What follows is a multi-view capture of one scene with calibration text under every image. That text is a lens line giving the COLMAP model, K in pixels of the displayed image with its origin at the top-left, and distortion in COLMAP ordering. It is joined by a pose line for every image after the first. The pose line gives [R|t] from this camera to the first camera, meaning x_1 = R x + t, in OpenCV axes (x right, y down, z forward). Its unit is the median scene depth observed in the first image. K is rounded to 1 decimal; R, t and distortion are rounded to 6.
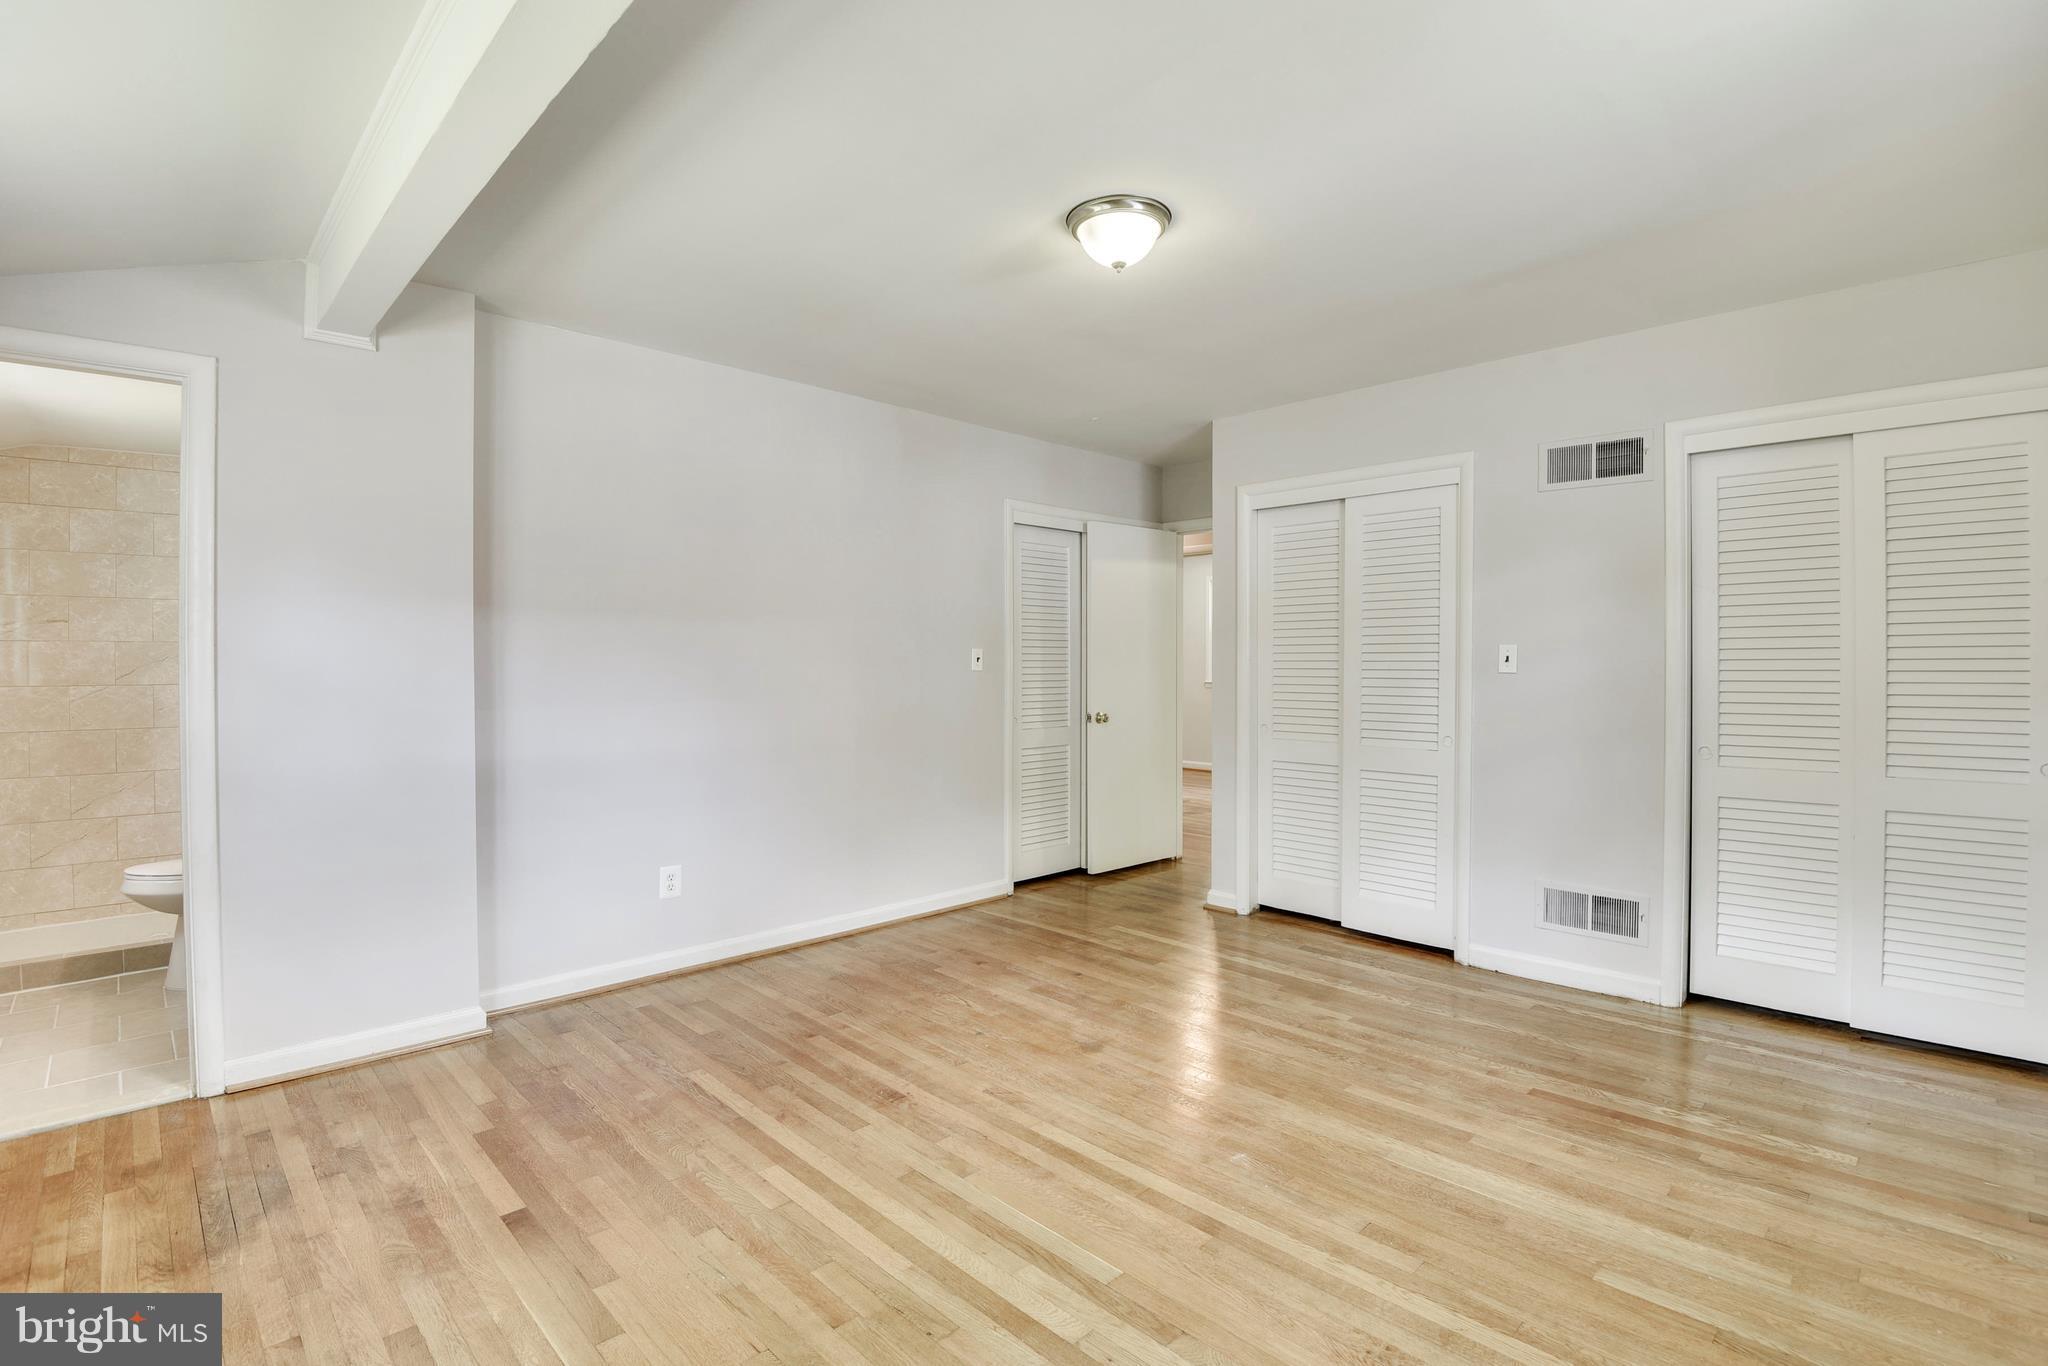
lens RADIAL K [[951.8, 0, 1018.0], [0, 951.8, 659.9], [0, 0, 1]] dist [-0.035785, -0.000562]
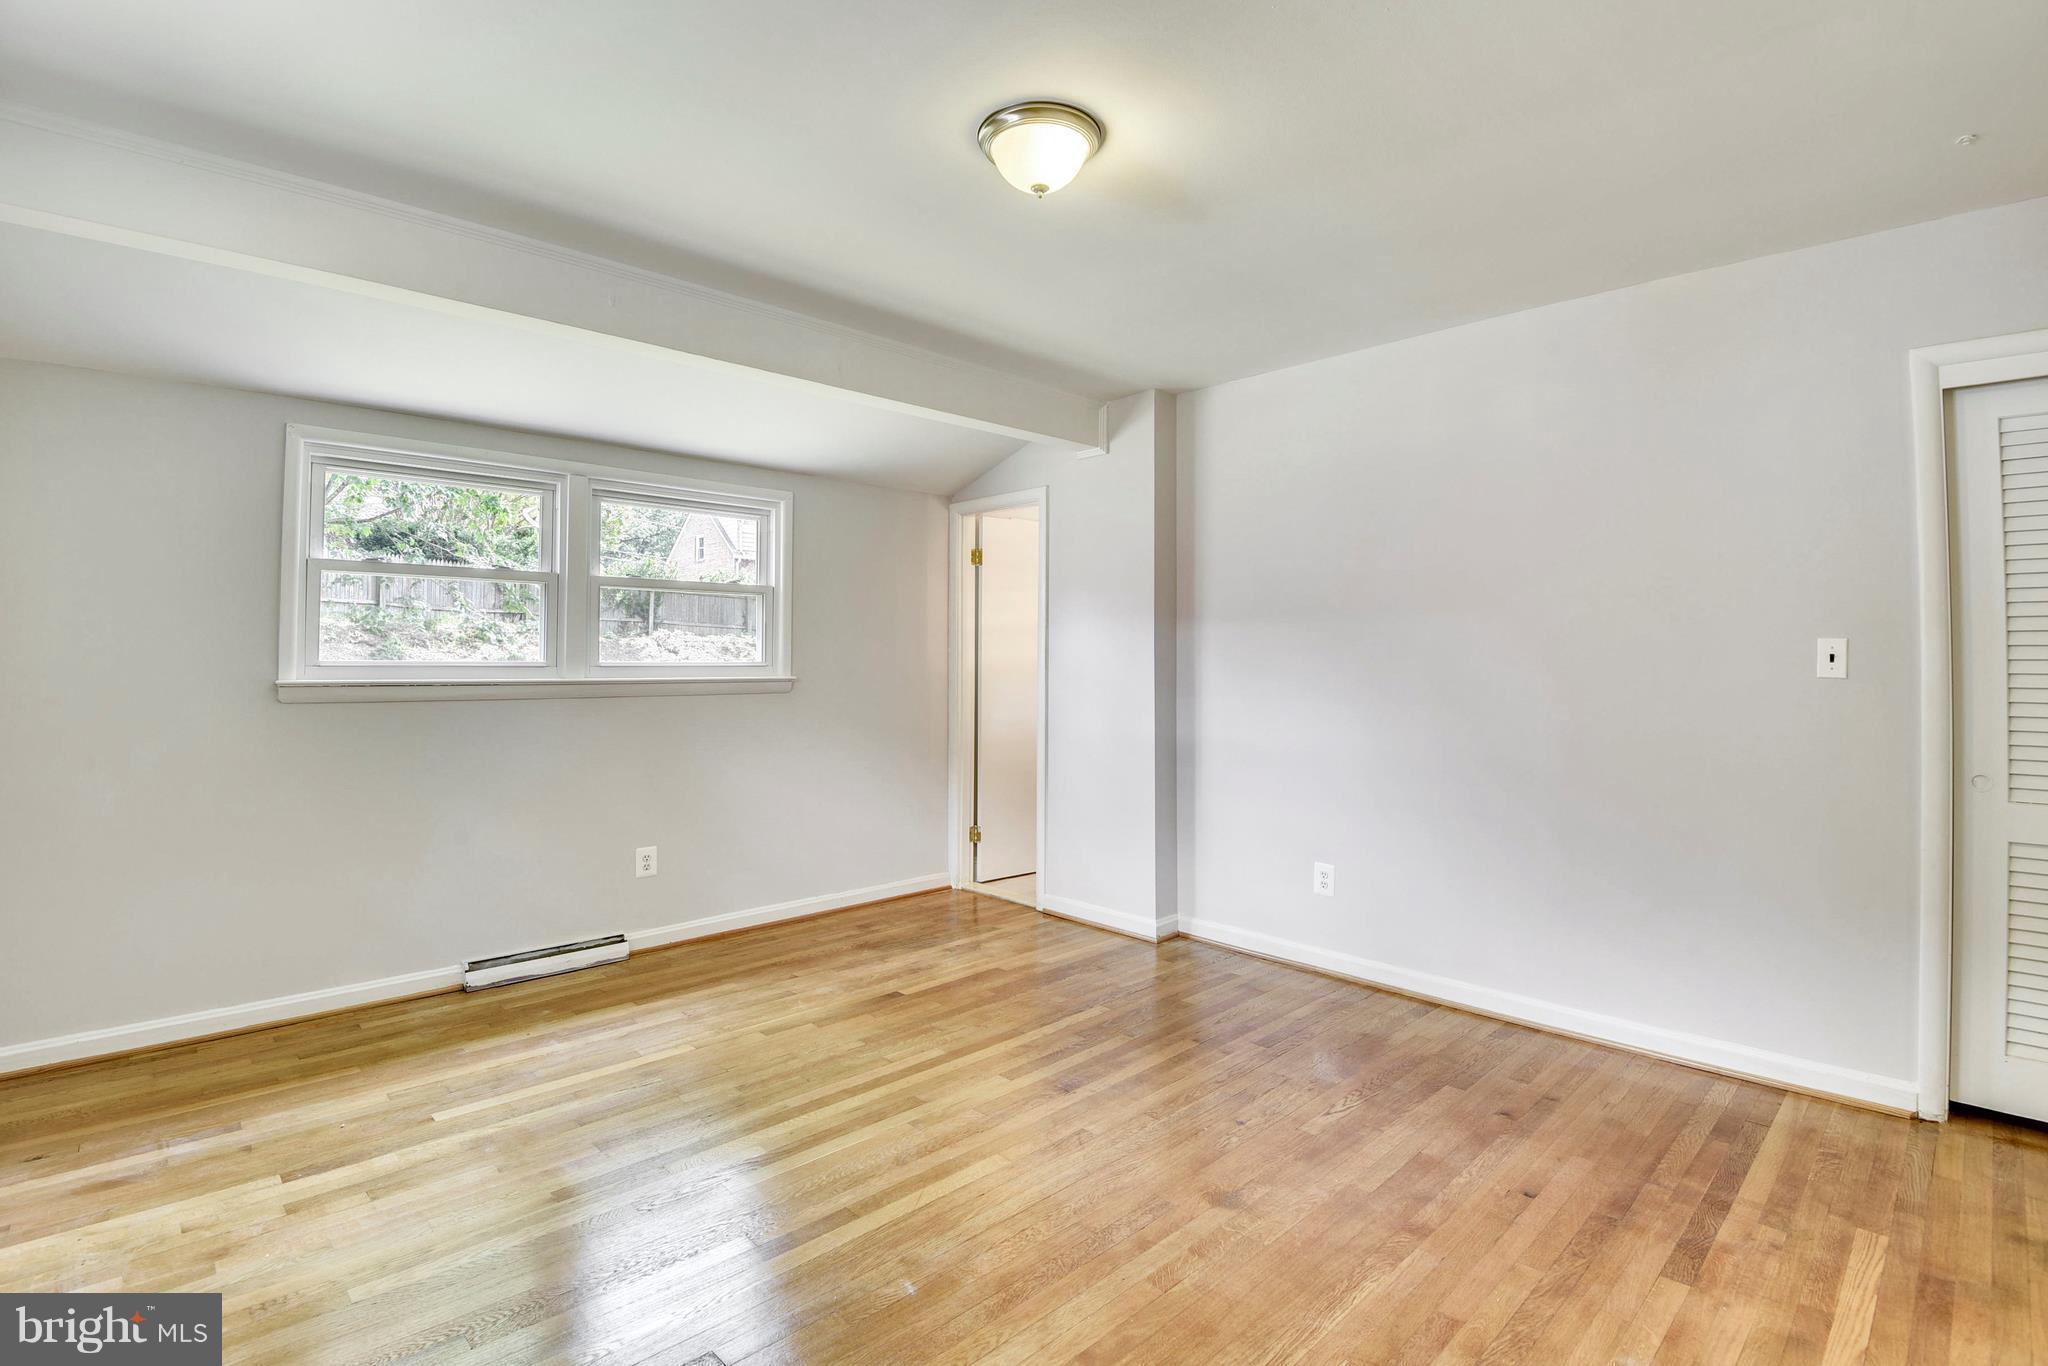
lens RADIAL K [[954.7, 0, 1031.2], [0, 954.7, 637.7], [0, 0, 1]] dist [-0.000136, -0.024093]
pose [[0.001119, -0.018654, -0.999825, 0.938774], [0.002530, 0.999823, -0.018651, -0.005859], [0.999996, -0.002509, 0.001166, 0.988258]]
